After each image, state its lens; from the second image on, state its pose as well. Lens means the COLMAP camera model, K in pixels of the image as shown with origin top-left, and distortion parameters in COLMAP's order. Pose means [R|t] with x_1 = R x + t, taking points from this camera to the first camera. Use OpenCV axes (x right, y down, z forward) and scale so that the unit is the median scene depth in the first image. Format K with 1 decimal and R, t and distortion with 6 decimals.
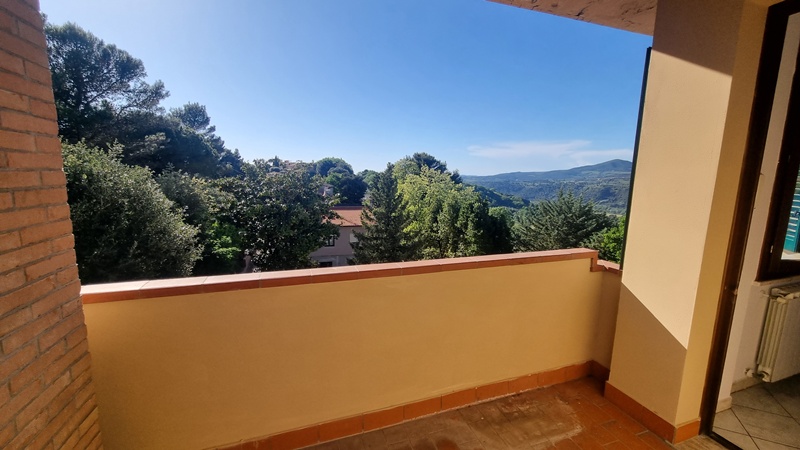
lens RADIAL K [[325.0, 0, 400.8], [0, 325.0, 227.4], [0, 0, 1]] dist [-0.003081, 0.000834]
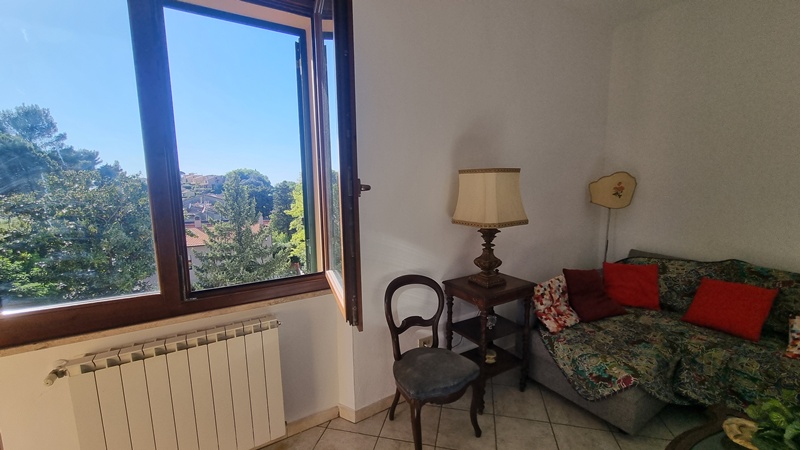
lens RADIAL K [[325.0, 0, 399.4], [0, 325.0, 227.7], [0, 0, 1]] dist [-0.003081, 0.000834]
pose [[0.973180, -0.058214, 0.222559, 0.197158], [0.064084, 0.997759, -0.019236, 0.000465], [-0.220940, 0.032983, 0.974730, 0.034971]]
